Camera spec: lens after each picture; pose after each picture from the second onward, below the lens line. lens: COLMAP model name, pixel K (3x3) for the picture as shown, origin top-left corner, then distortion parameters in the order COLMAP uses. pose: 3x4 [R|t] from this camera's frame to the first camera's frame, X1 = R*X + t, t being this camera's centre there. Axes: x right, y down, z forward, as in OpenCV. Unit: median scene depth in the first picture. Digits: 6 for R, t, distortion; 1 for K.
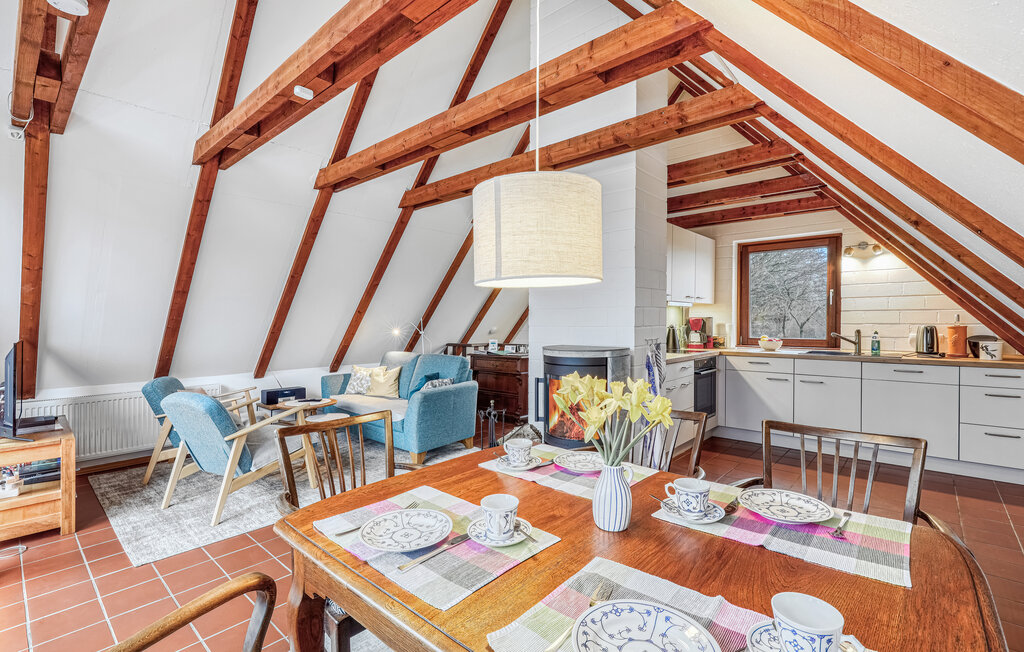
lens RADIAL K [[462.5, 0, 514.6], [0, 462.5, 323.2], [0, 0, 1]] dist [-0.002466, -0.000253]
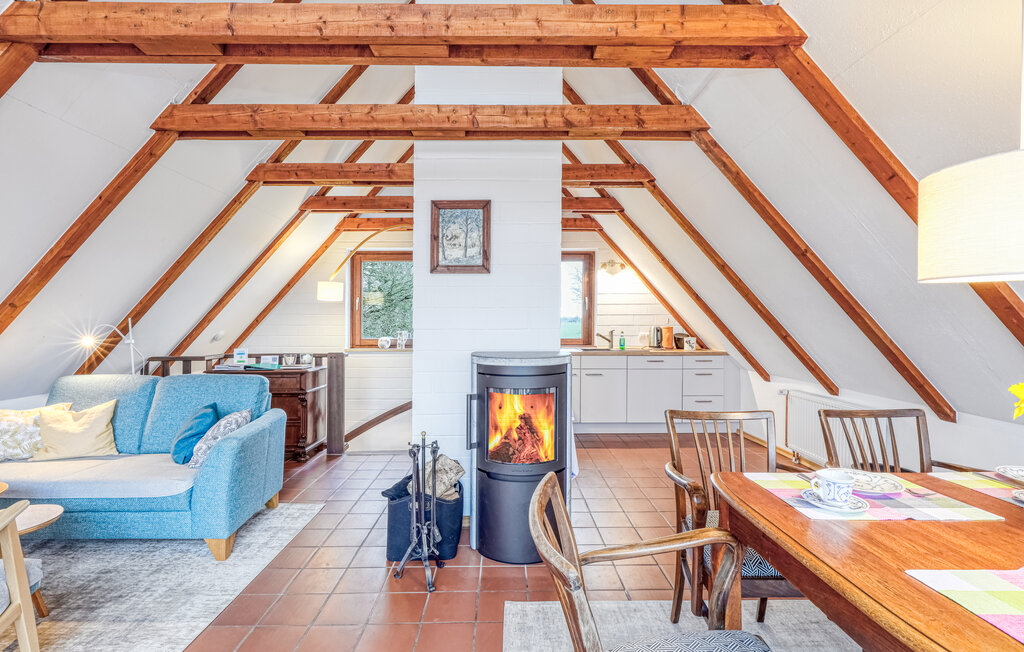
lens RADIAL K [[462.5, 0, 511.4], [0, 462.5, 324.8], [0, 0, 1]] dist [-0.002466, -0.000253]
pose [[0.736686, -0.000981, 0.676235, -0.340047], [0.001869, 0.999998, -0.000586, -0.000128], [-0.676233, 0.001696, 0.736686, 0.289400]]
